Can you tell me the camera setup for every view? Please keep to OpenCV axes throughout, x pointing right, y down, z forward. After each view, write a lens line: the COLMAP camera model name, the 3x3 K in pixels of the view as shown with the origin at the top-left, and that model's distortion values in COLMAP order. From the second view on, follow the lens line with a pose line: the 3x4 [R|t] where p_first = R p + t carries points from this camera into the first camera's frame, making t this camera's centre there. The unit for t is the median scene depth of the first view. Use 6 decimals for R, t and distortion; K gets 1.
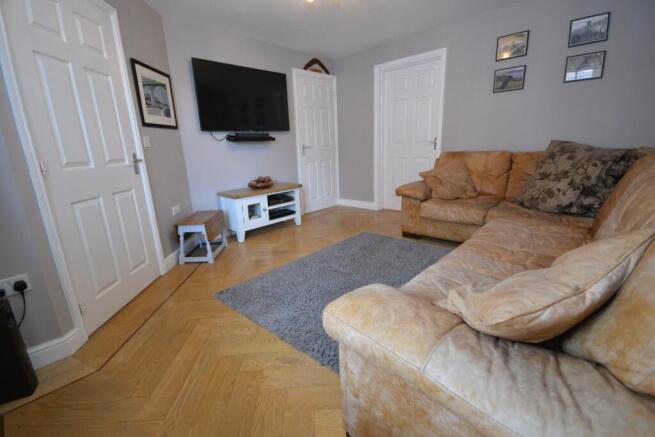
lens RADIAL K [[291.5, 0, 326.5], [0, 291.5, 217.4], [0, 0, 1]] dist [-0.002344, -0.001207]
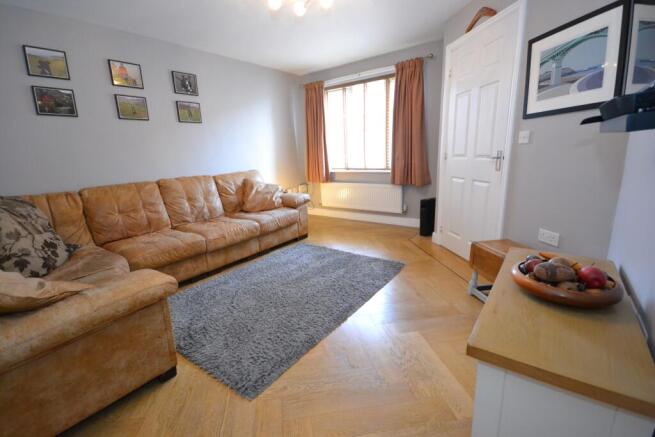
lens RADIAL K [[291.5, 0, 326.9], [0, 291.5, 215.5], [0, 0, 1]] dist [-0.002344, -0.001207]
pose [[-0.990835, 0.092779, -0.098178, 0.056225], [0.037895, 0.888543, 0.457226, -0.471189], [0.129657, 0.449315, -0.883915, 1.797284]]
